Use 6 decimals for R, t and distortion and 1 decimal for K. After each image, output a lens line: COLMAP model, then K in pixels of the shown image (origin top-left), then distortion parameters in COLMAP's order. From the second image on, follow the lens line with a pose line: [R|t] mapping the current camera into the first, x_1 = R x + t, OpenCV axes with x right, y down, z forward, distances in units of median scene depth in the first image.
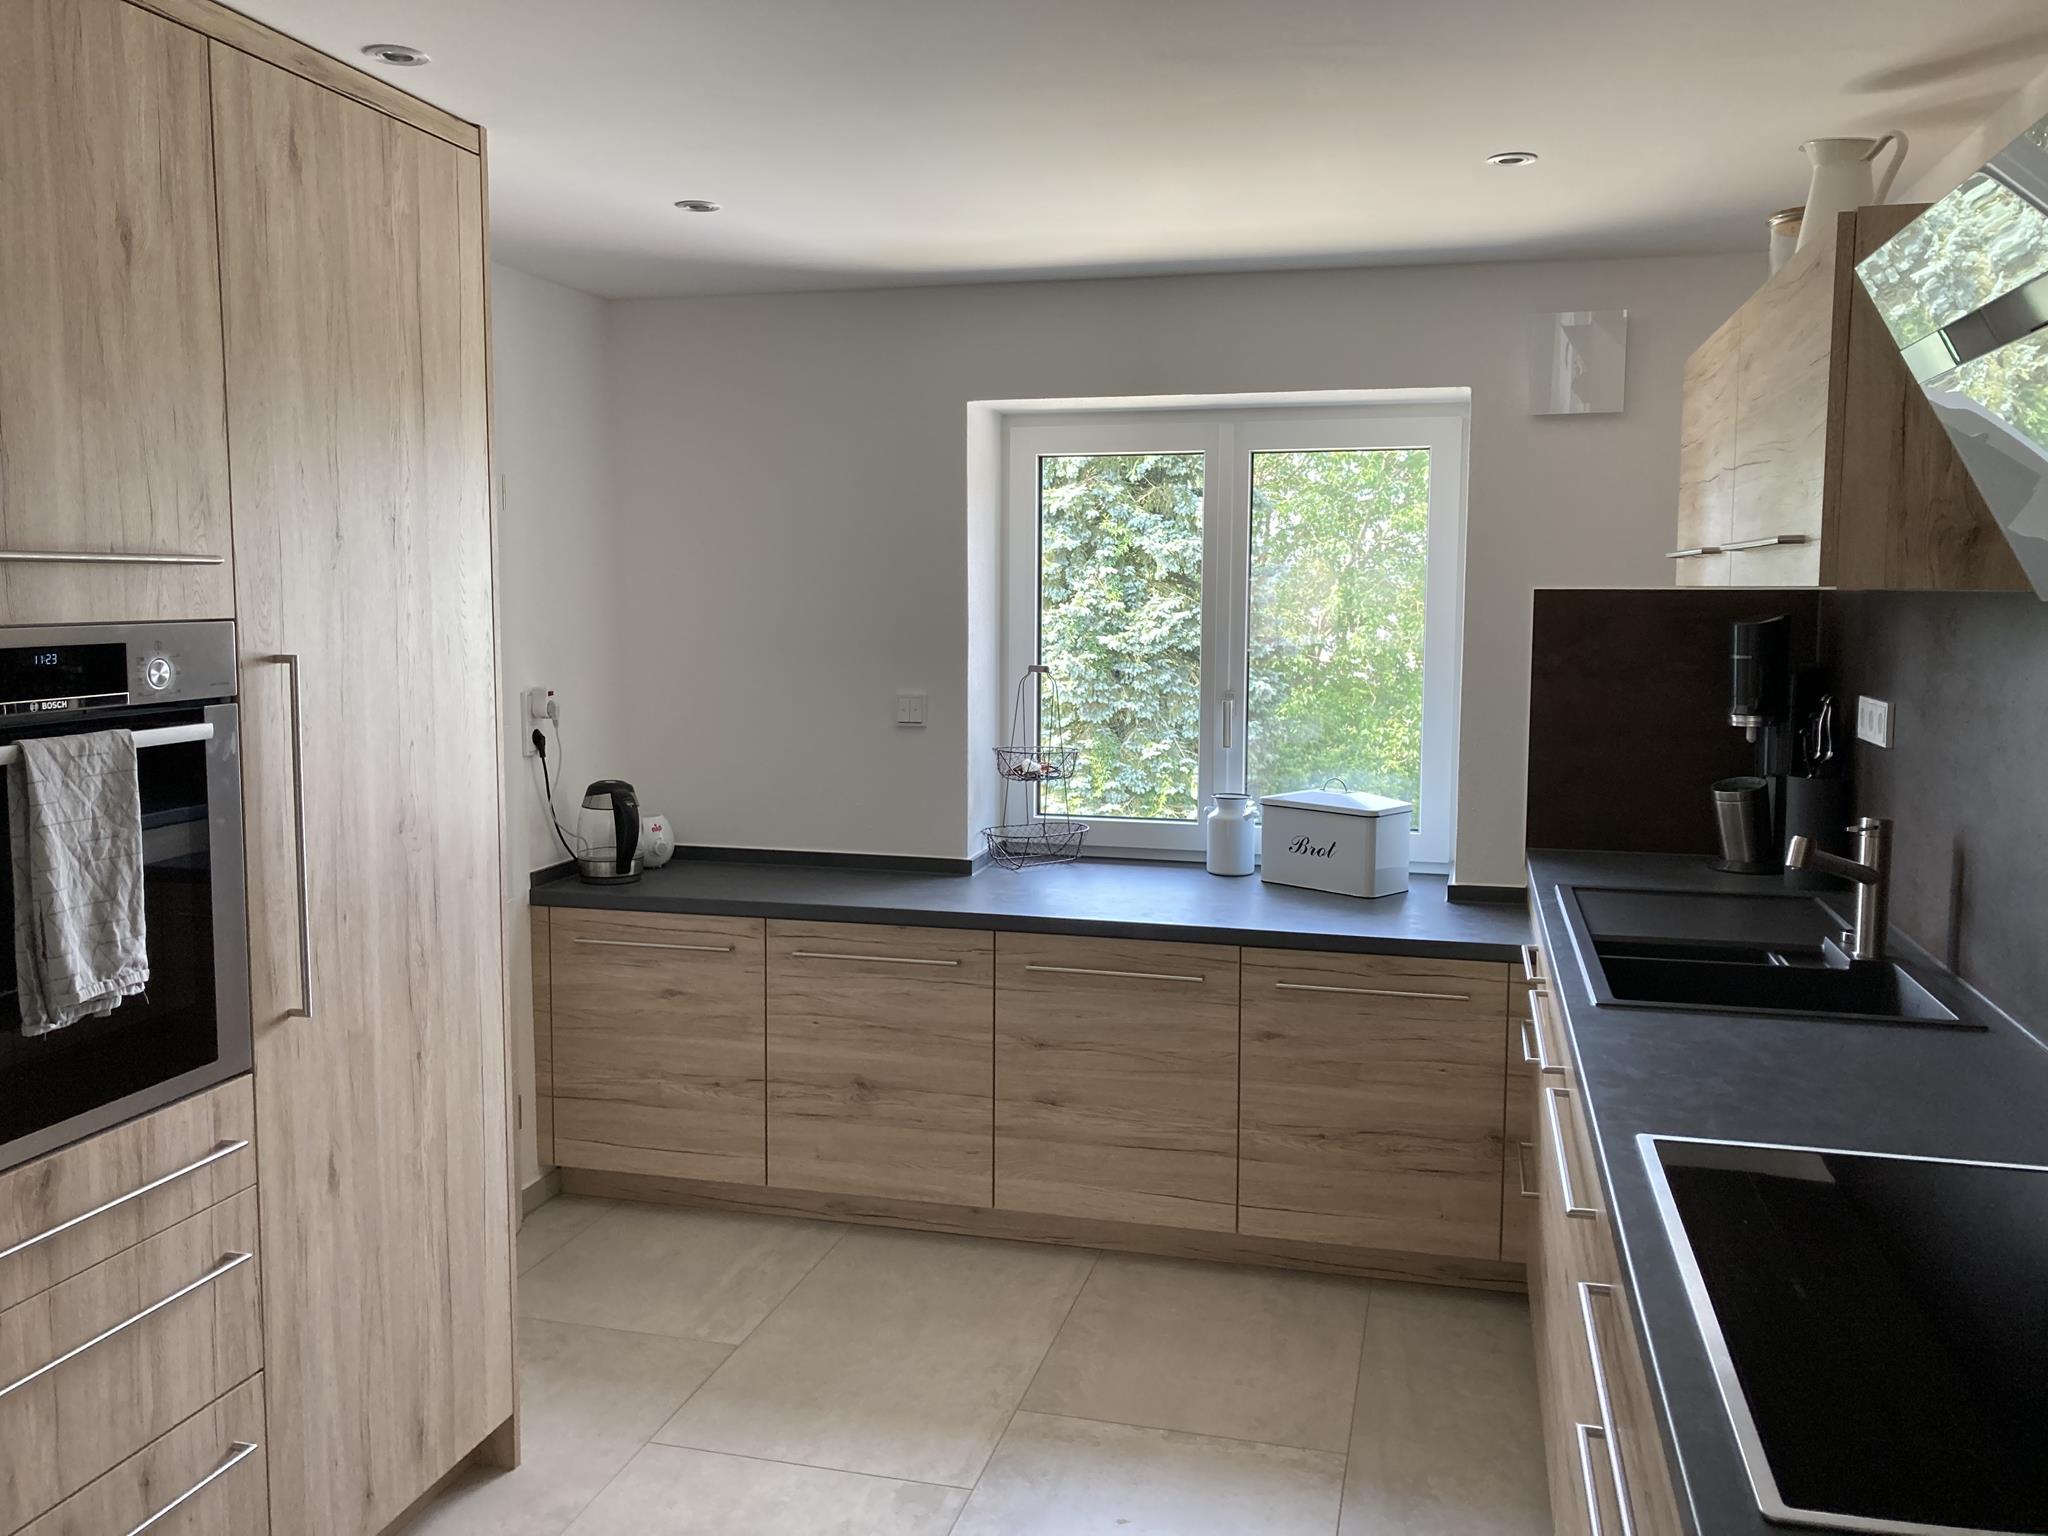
lens RADIAL K [[1678.8, 0, 1020.8], [0, 1678.8, 746.9], [0, 0, 1]] dist [0.039478, -0.047544]
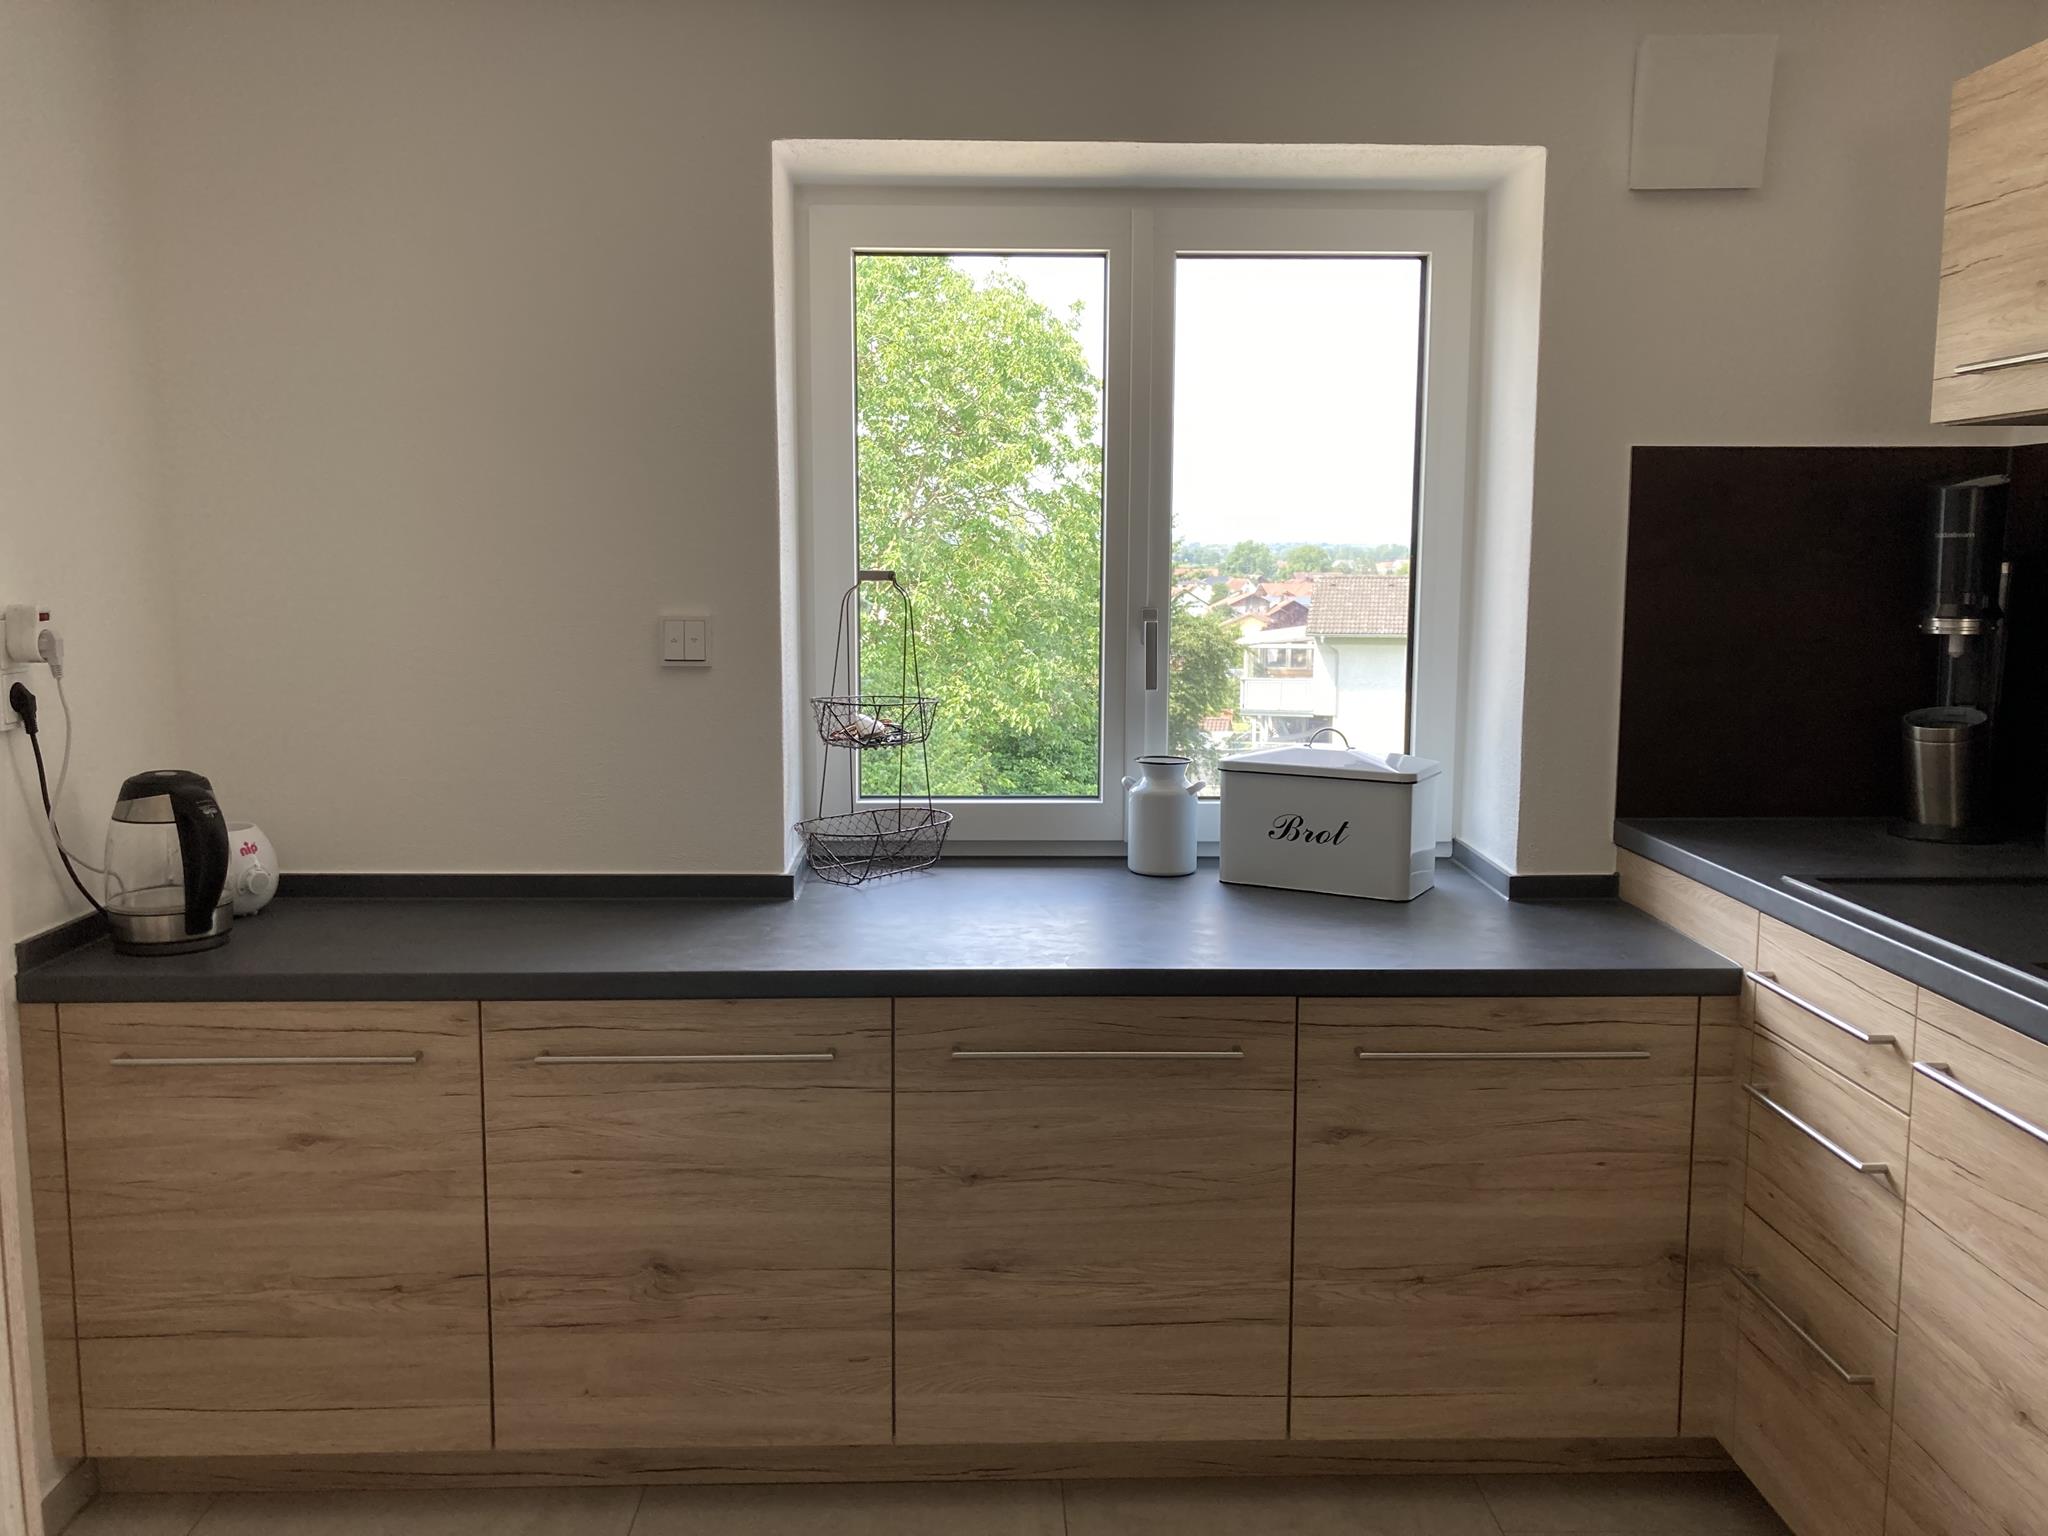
lens RADIAL K [[1678.8, 0, 1020.4], [0, 1678.8, 749.5], [0, 0, 1]] dist [0.039478, -0.047544]
pose [[0.960737, -0.034001, 0.275370, -0.142211], [0.027577, 0.999250, 0.027165, 0.005961], [-0.276087, -0.018504, 0.960954, 0.429443]]
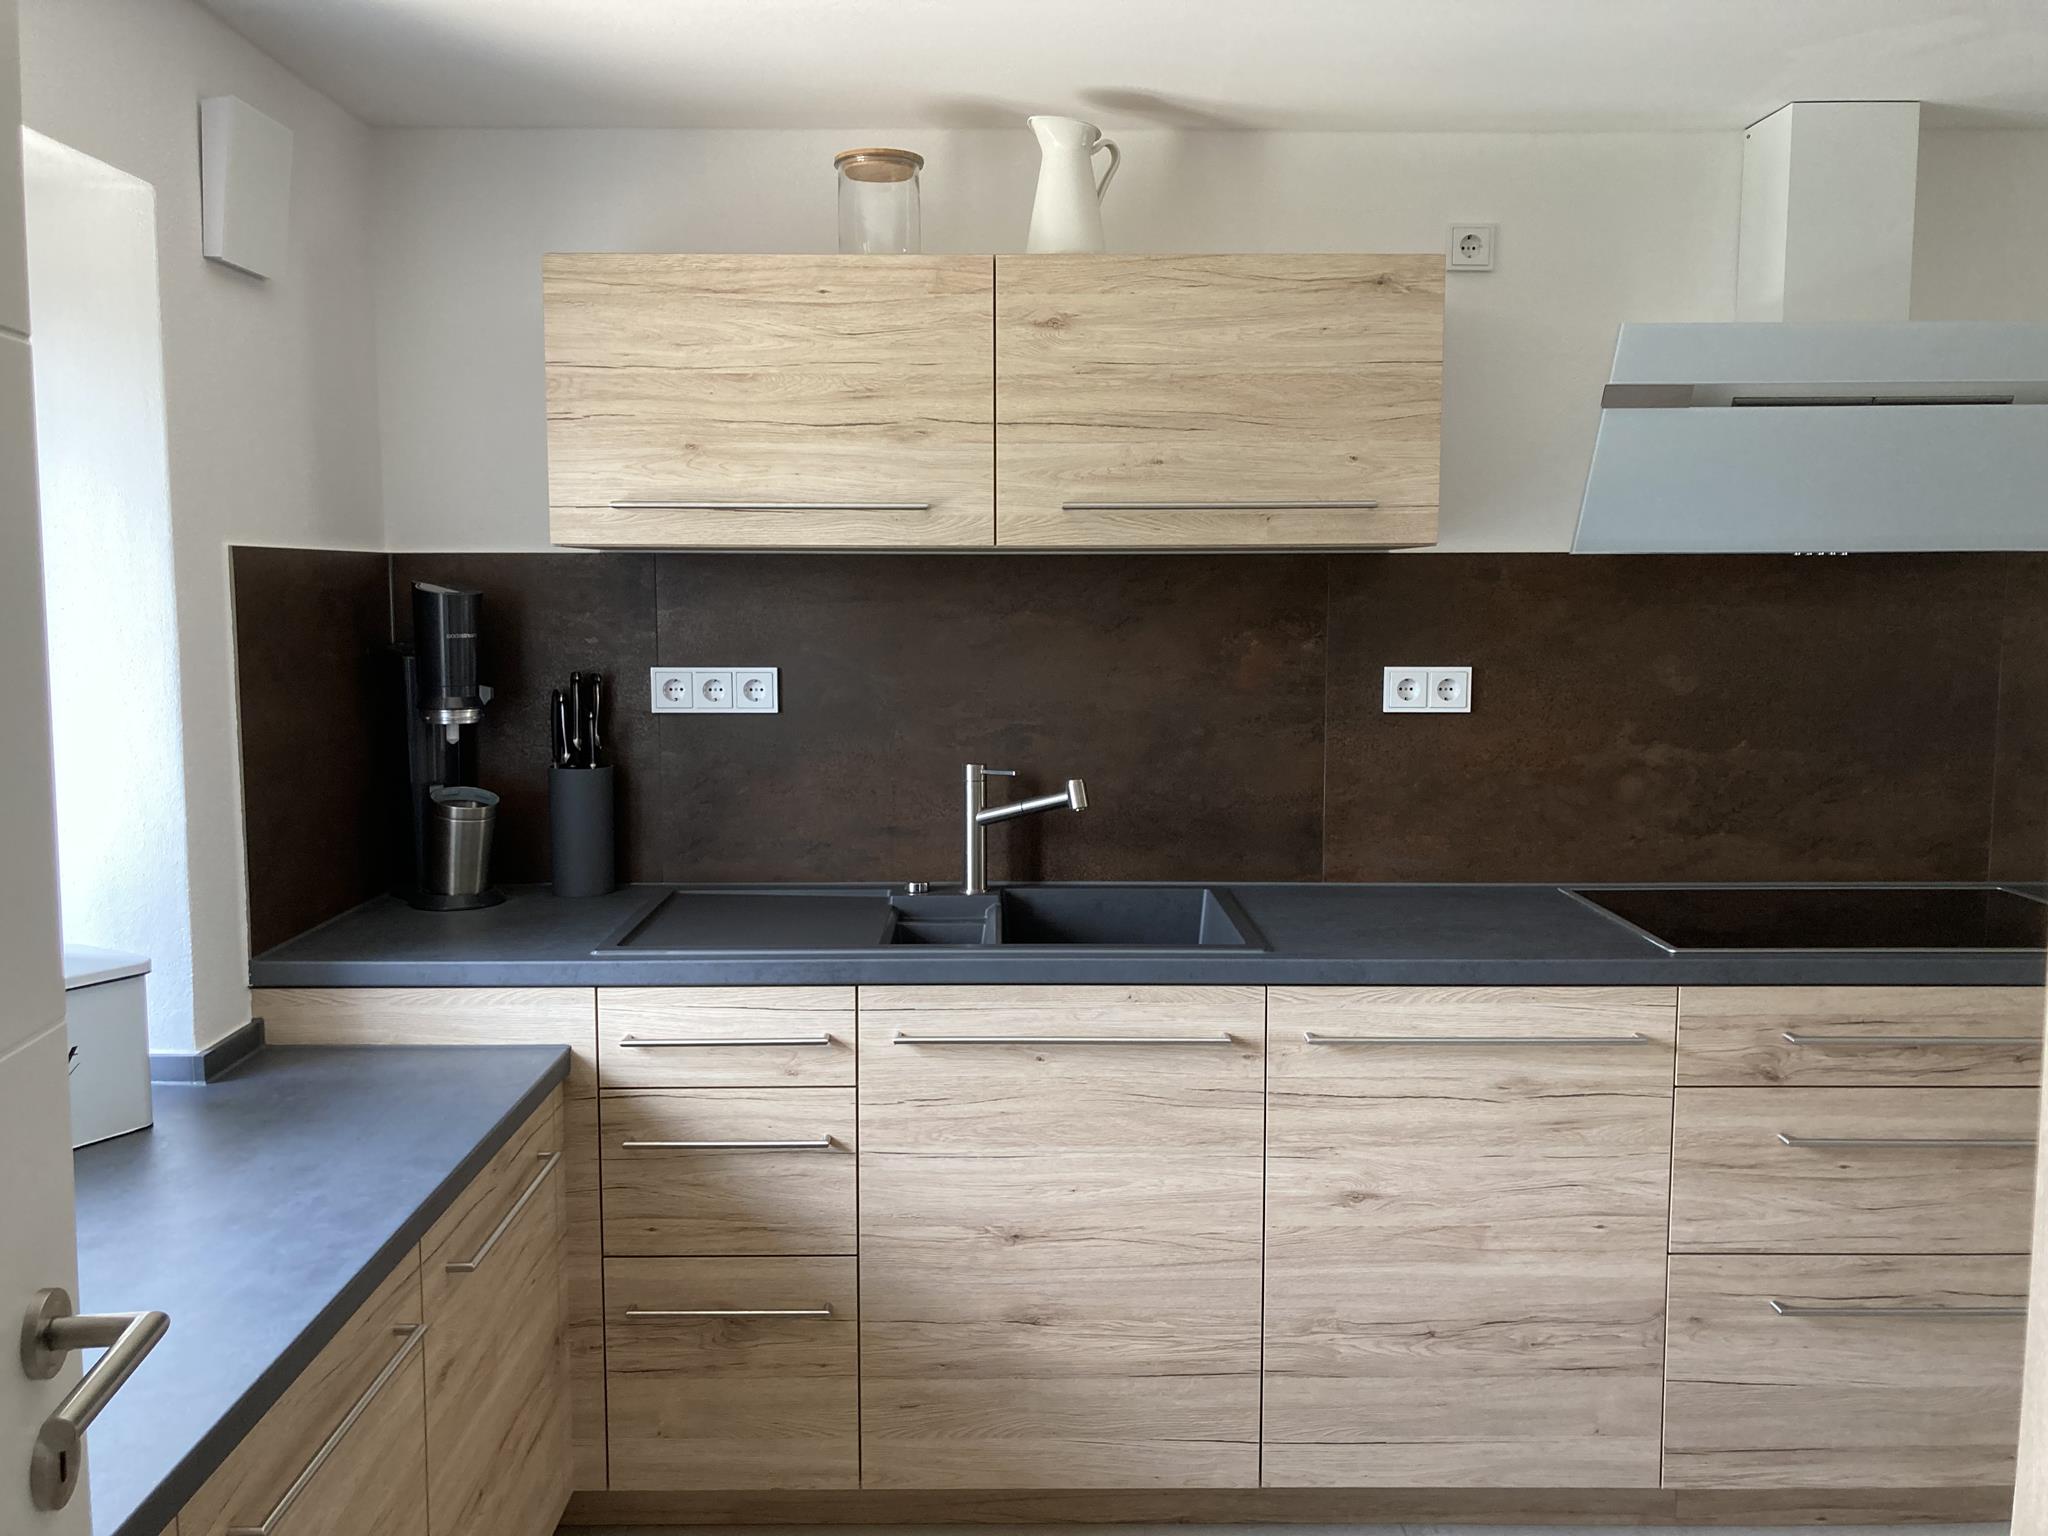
lens RADIAL K [[1678.8, 0, 1019.9], [0, 1678.8, 747.4], [0, 0, 1]] dist [0.039478, -0.047544]
pose [[-0.261579, -0.097073, 0.960288, -0.401964], [0.093133, 0.987748, 0.125217, -0.075867], [-0.960678, 0.122189, -0.249334, 0.949518]]
